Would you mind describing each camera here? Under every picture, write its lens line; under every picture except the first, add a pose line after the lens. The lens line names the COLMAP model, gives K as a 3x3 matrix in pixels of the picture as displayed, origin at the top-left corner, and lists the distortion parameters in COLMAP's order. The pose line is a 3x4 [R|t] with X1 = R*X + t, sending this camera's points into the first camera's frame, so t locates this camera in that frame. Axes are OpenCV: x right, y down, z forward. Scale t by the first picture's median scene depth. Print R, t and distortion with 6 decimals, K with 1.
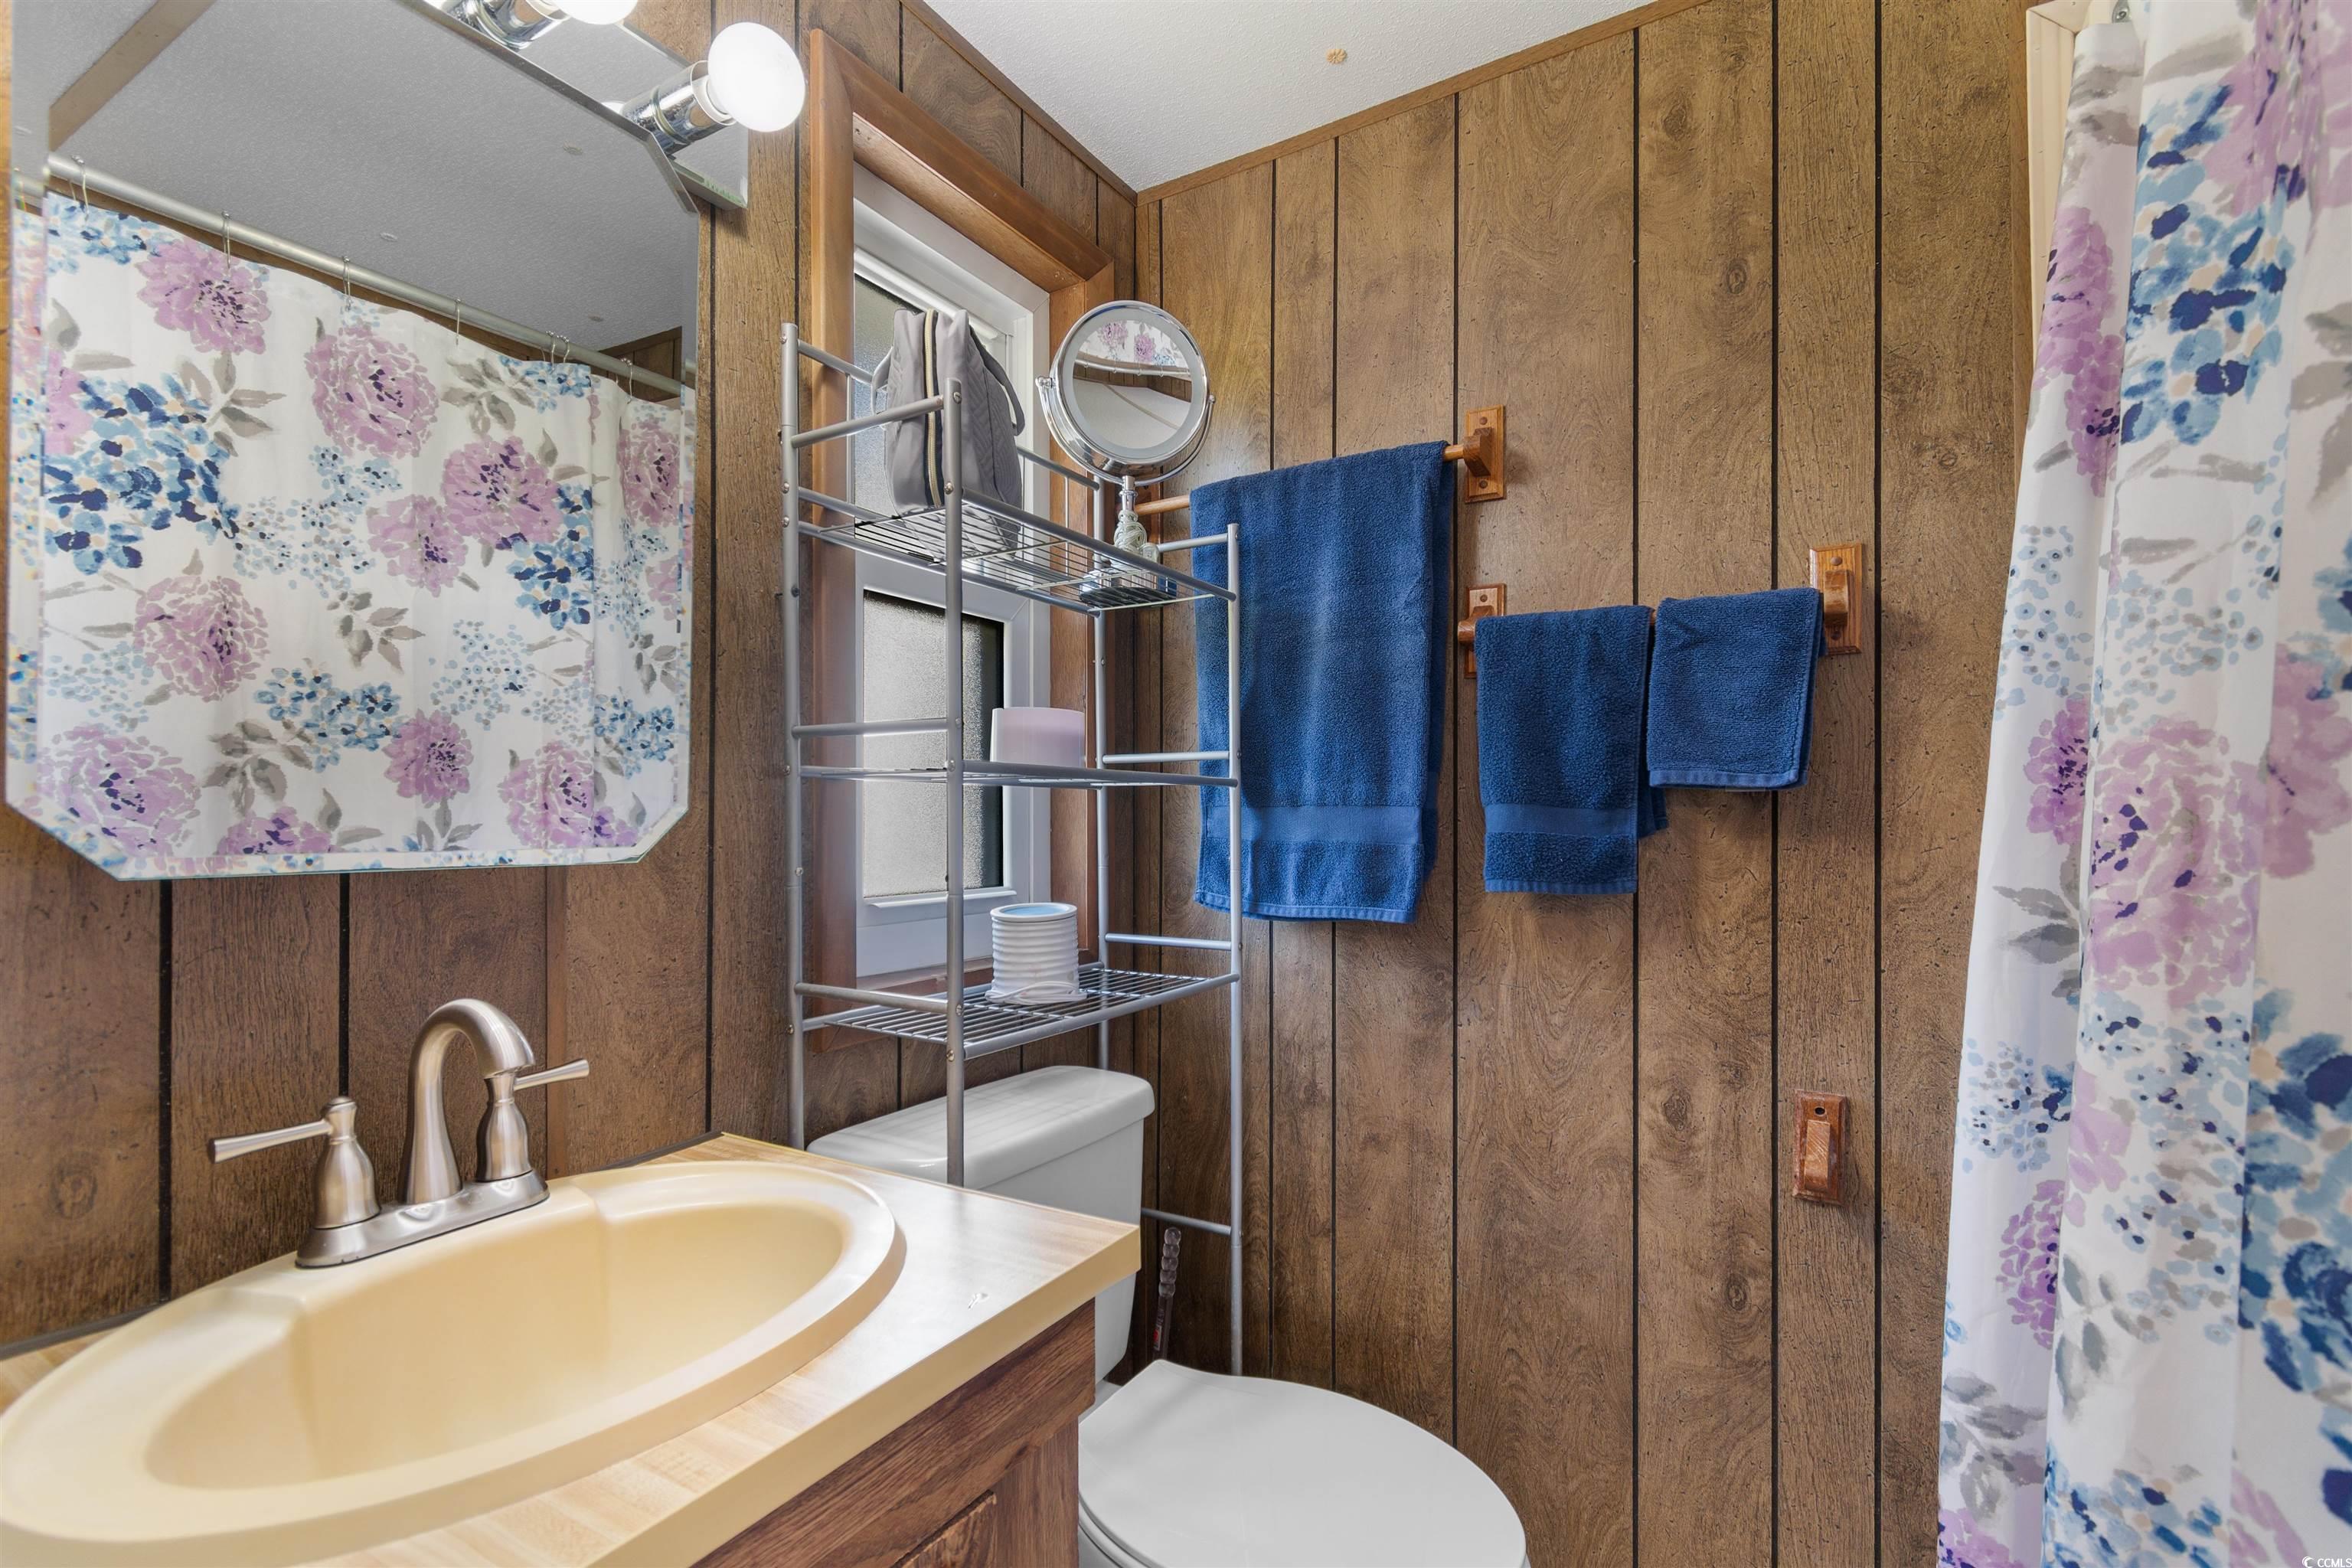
lens RADIAL K [[1050.0, 0, 1198.3], [0, 1050.0, 799.4], [0, 0, 1]] dist [0.002238, -0.002606]
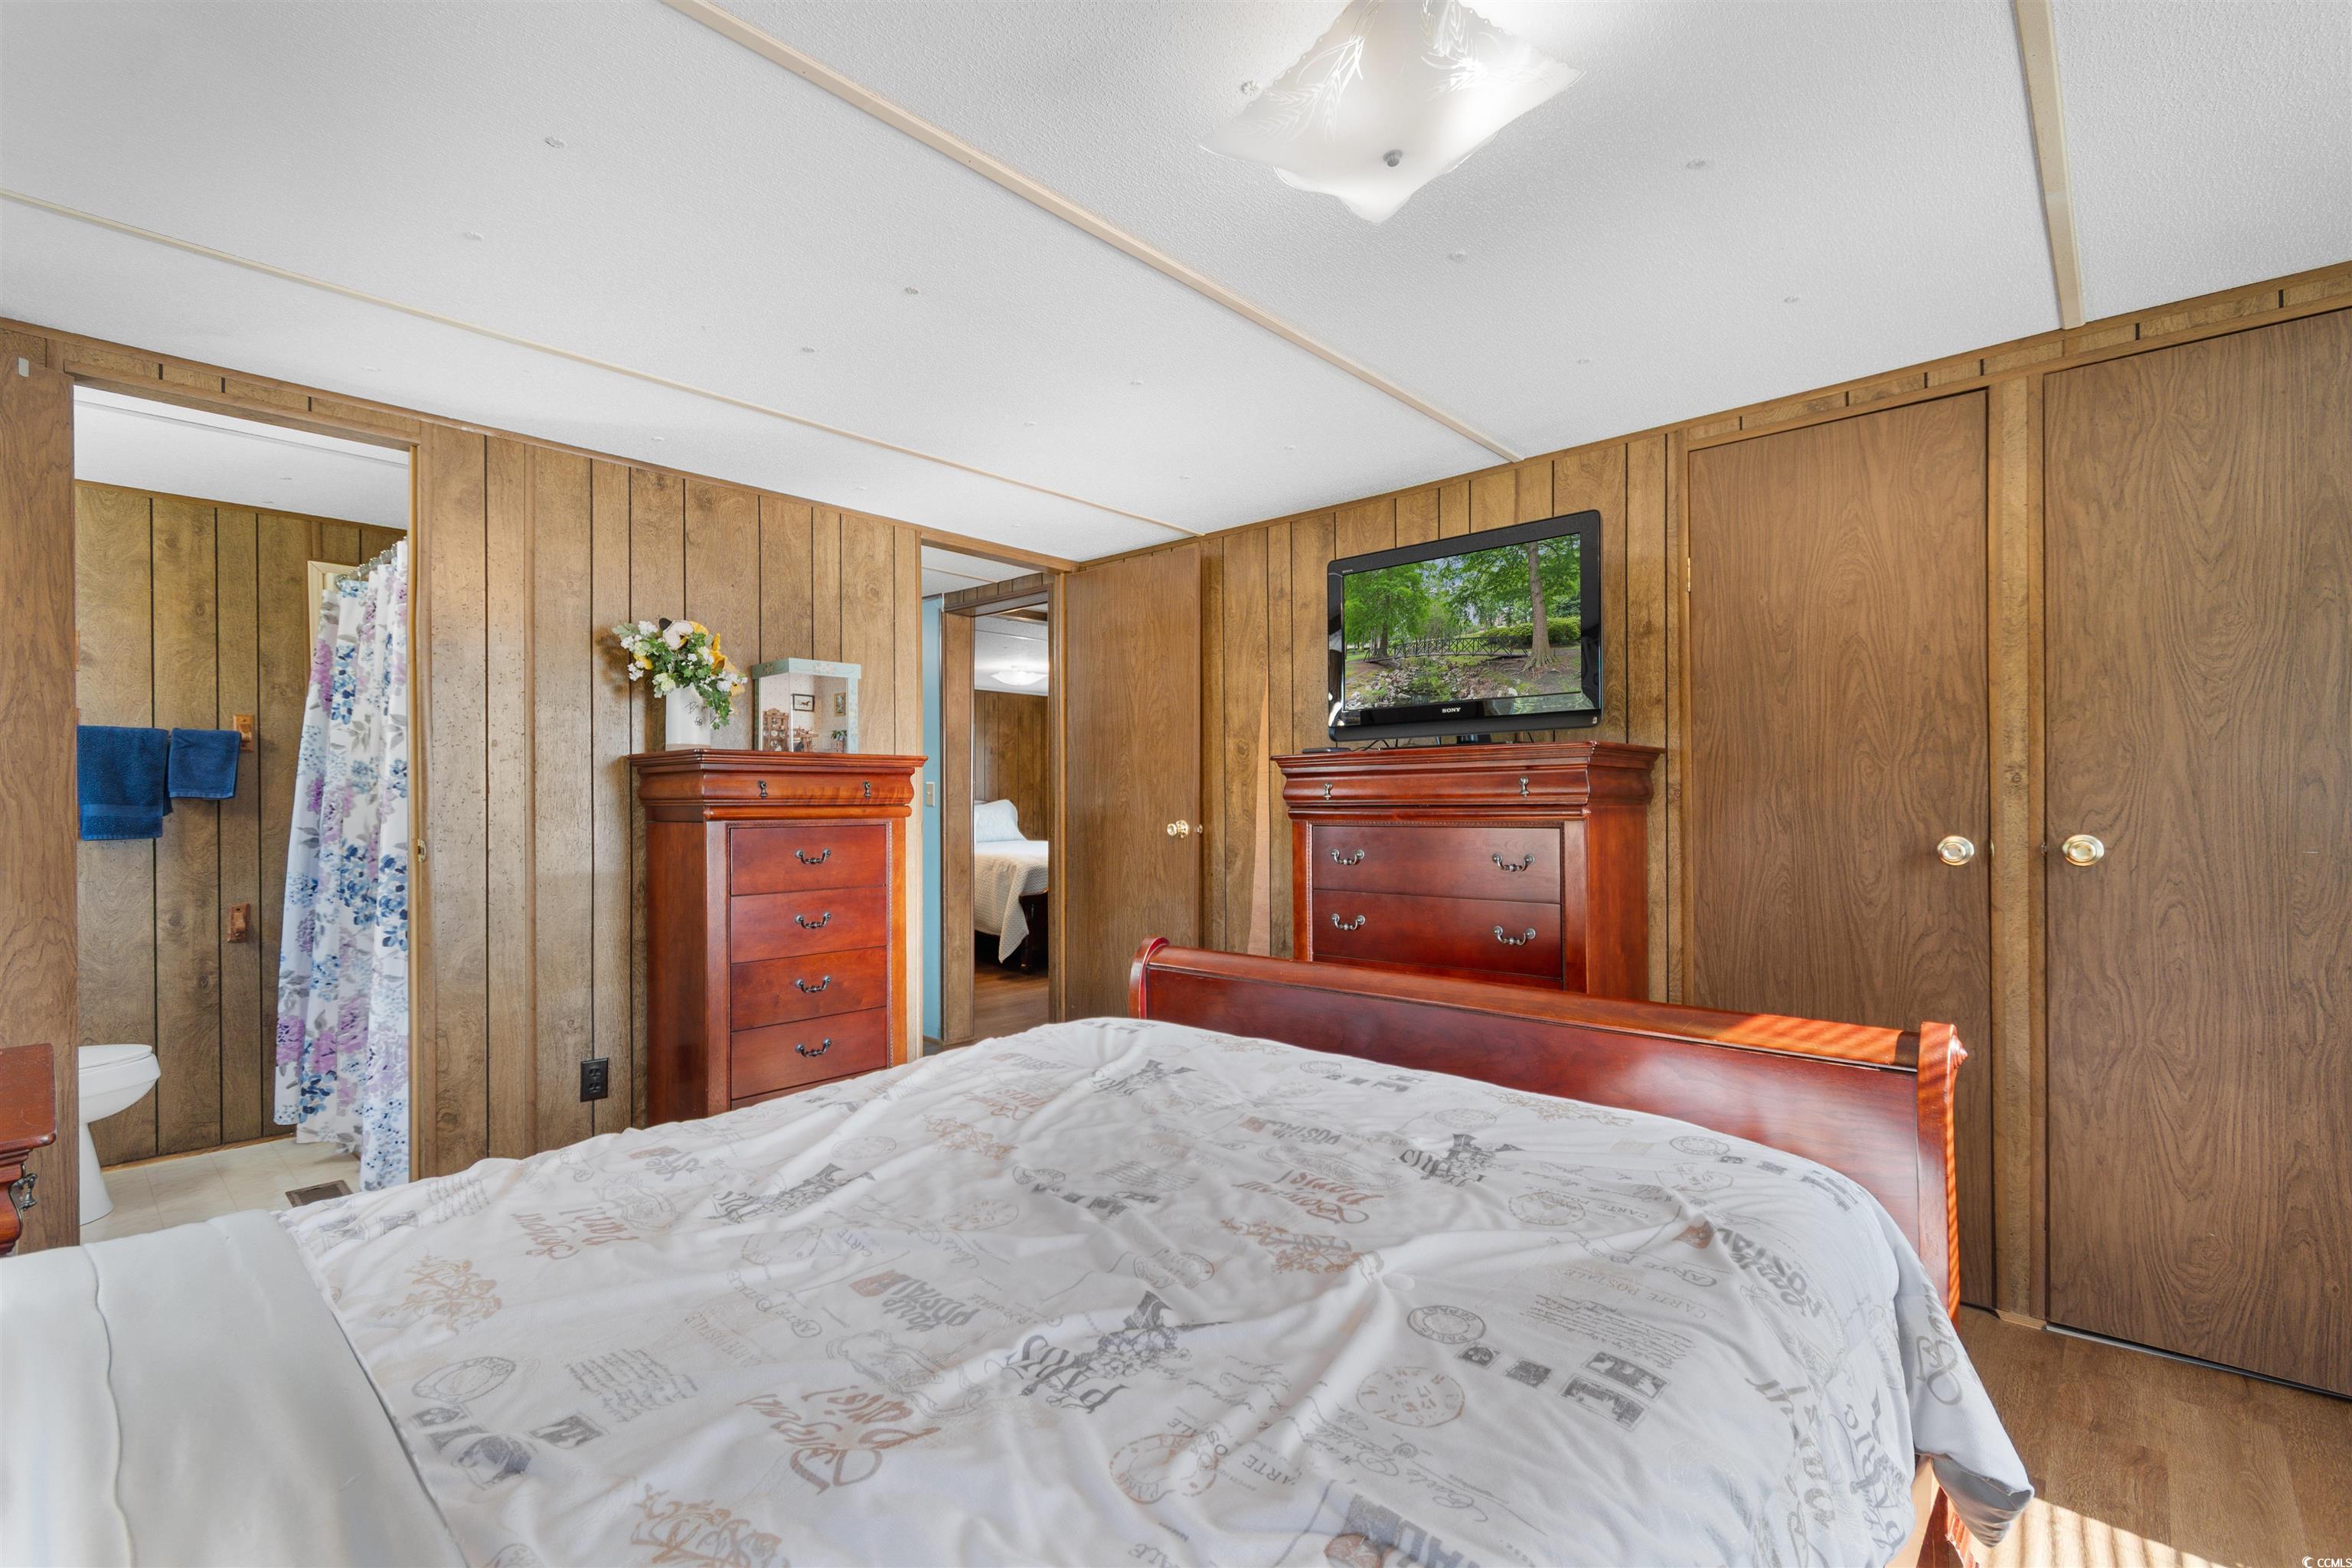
lens RADIAL K [[1050.0, 0, 1180.4], [0, 1050.0, 803.7], [0, 0, 1]] dist [0.002238, -0.002606]
pose [[0.207675, -0.005622, 0.978182, -1.628526], [0.004812, 0.999977, 0.004726, 0.004042], [-0.978186, 0.003725, 0.207698, -2.054127]]
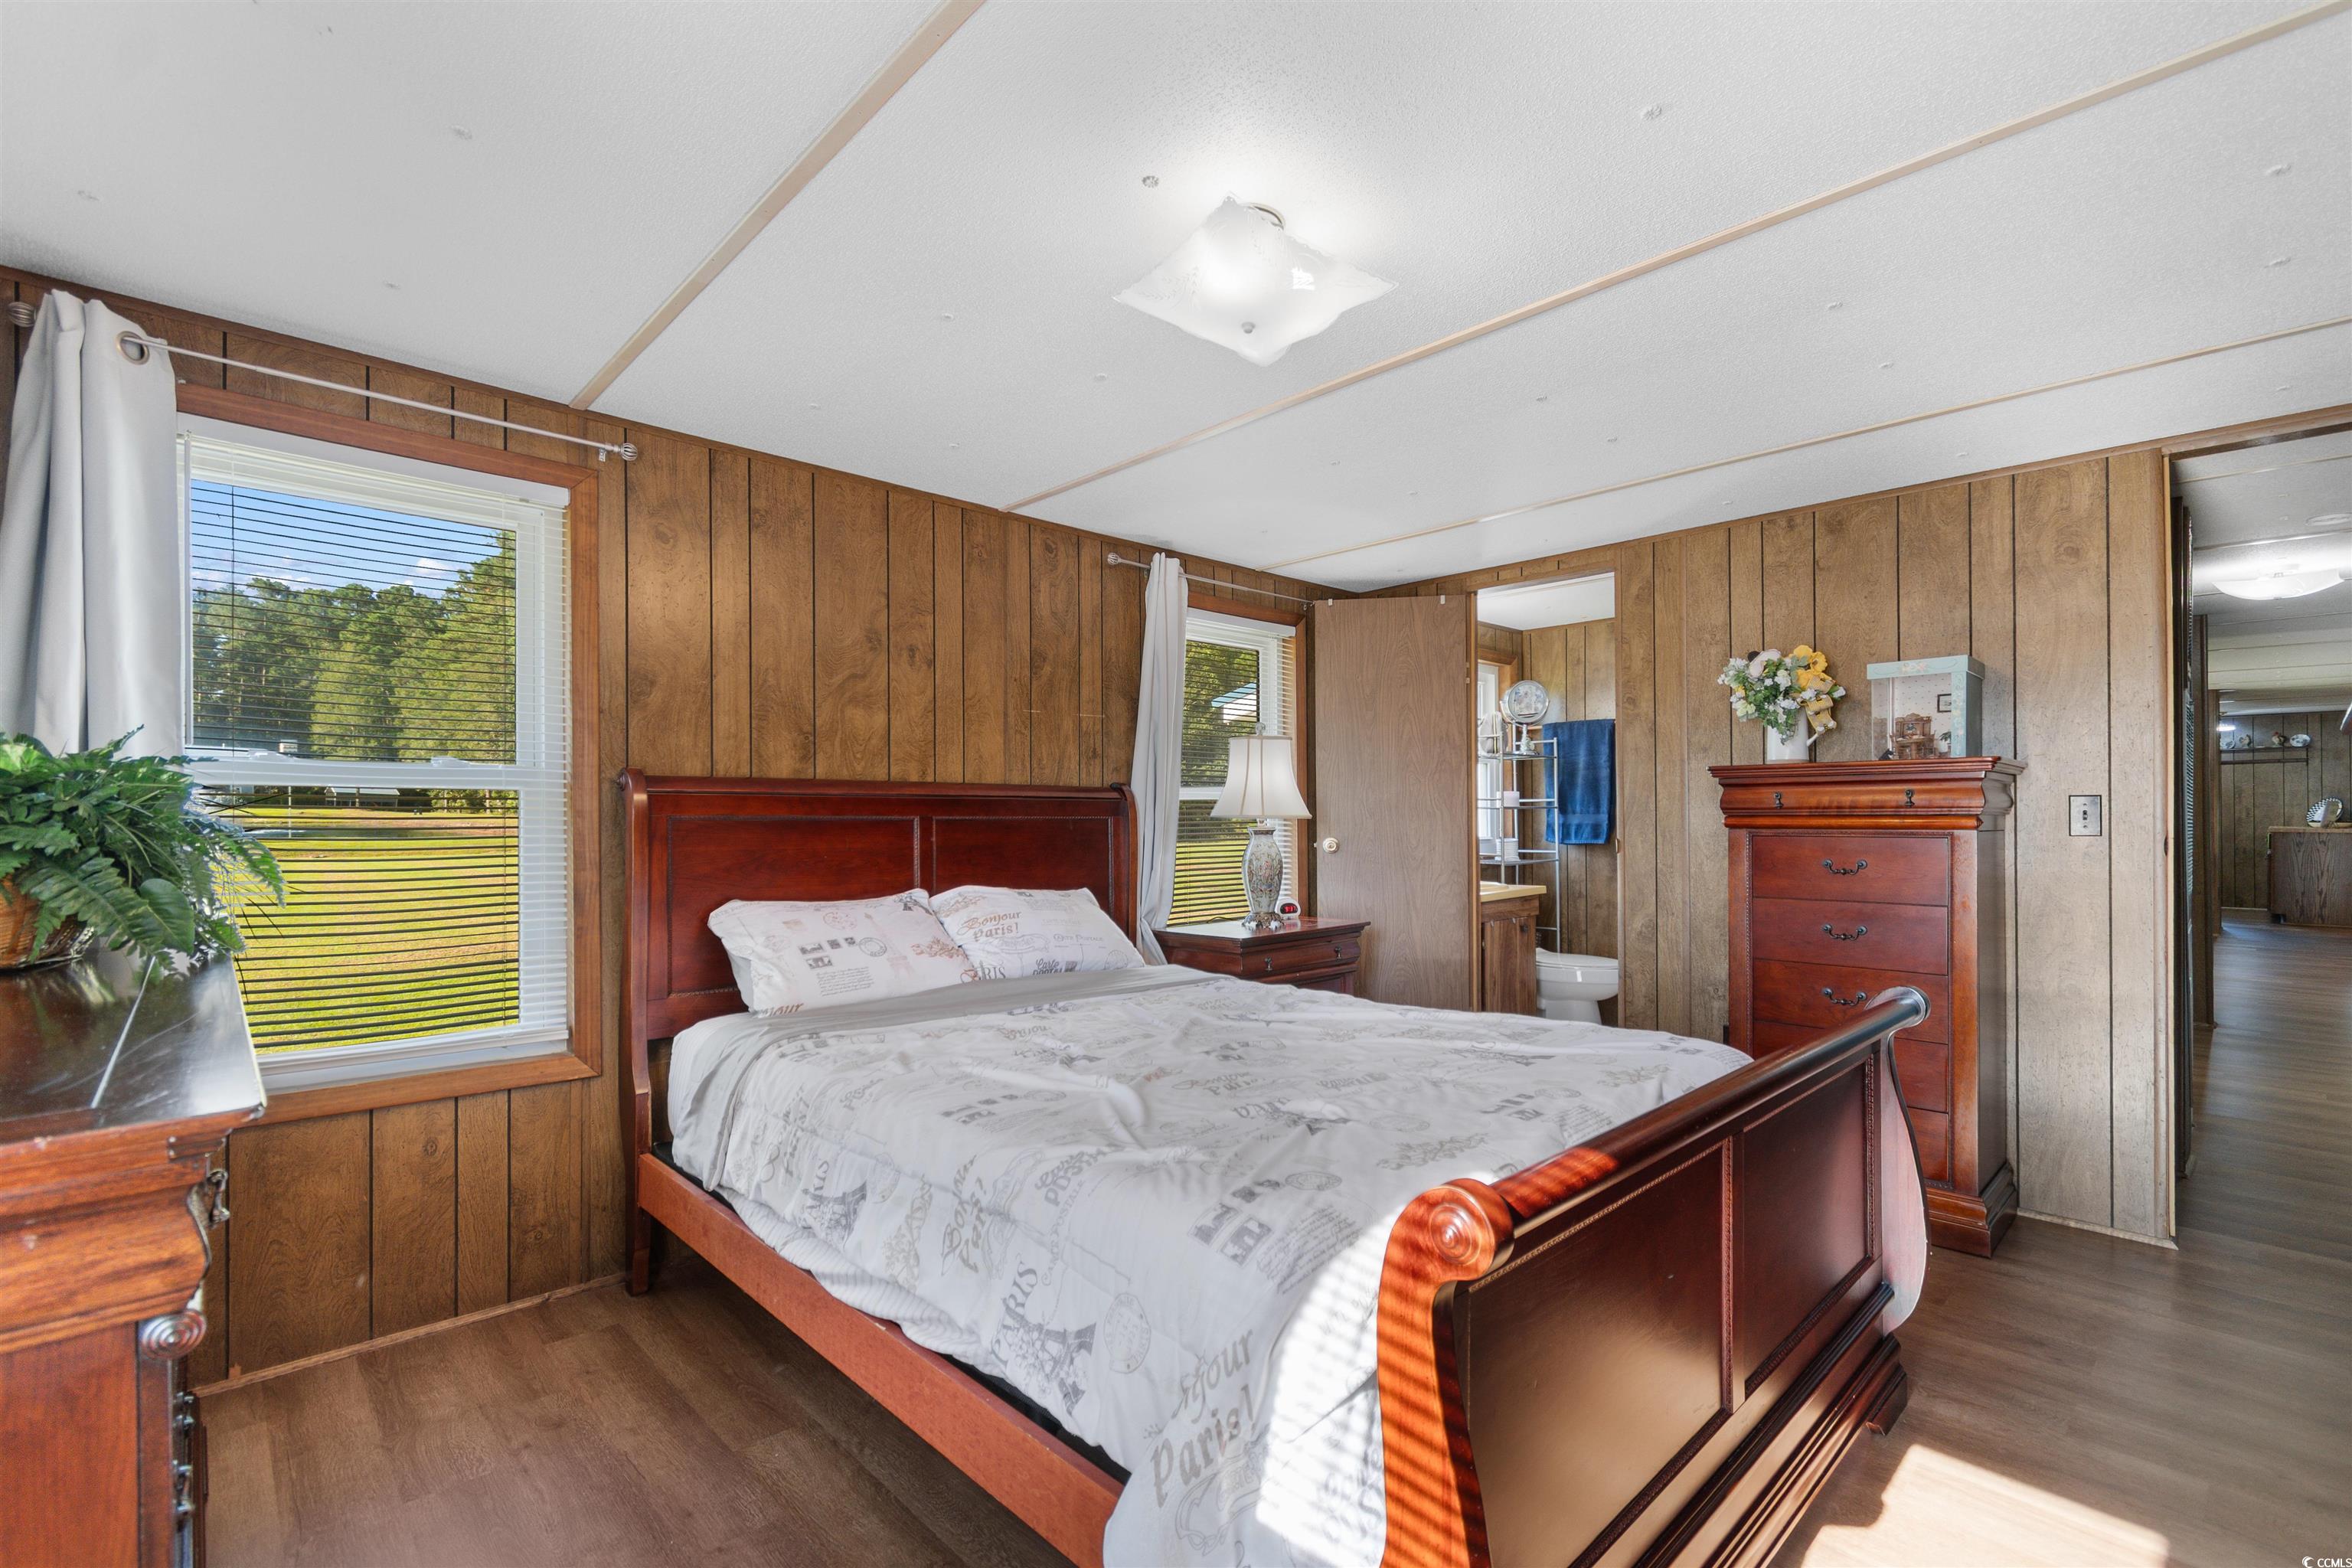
lens RADIAL K [[1050.0, 0, 1169.5], [0, 1050.0, 815.6], [0, 0, 1]] dist [0.002238, -0.002606]
pose [[0.958769, -0.008247, -0.284068, -0.258773], [0.008209, 0.999965, -0.001322, 0.006253], [0.284069, -0.001065, 0.958803, -3.422717]]
